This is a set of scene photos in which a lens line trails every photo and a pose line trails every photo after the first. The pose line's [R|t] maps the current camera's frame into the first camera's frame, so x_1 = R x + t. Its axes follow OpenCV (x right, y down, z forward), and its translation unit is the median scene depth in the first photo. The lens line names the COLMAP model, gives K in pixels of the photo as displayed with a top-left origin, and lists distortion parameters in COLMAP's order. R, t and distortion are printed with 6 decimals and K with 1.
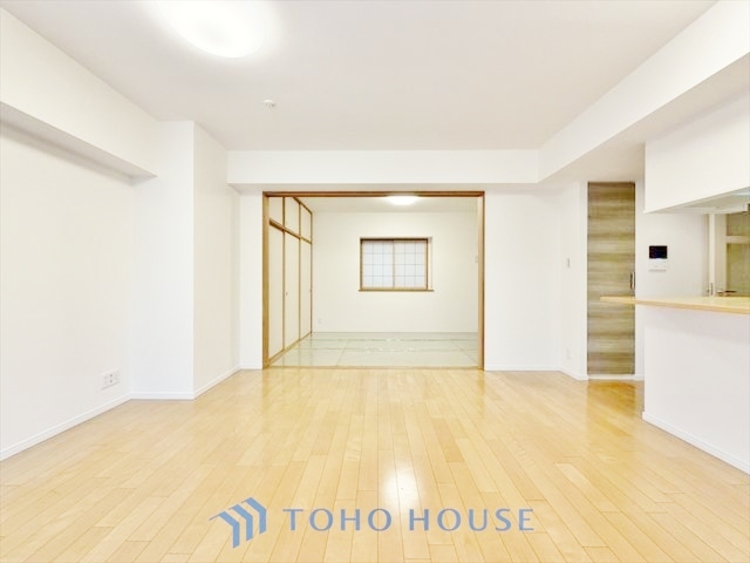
lens RADIAL K [[298.5, 0, 375.0], [0, 298.5, 281.5], [0, 0, 1]] dist [0.000178, 0.000045]
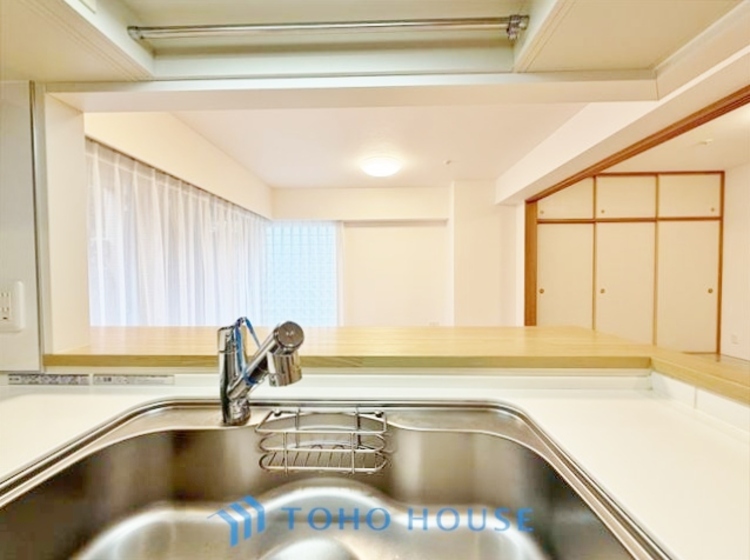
lens RADIAL K [[298.5, 0, 375.0], [0, 298.5, 280.0], [0, 0, 1]] dist [0.000178, 0.000045]
pose [[-0.014113, 0.026978, -0.999536, 0.453925], [-0.001209, 0.999635, 0.026998, -0.014257], [0.999900, 0.001590, -0.014075, 0.254683]]
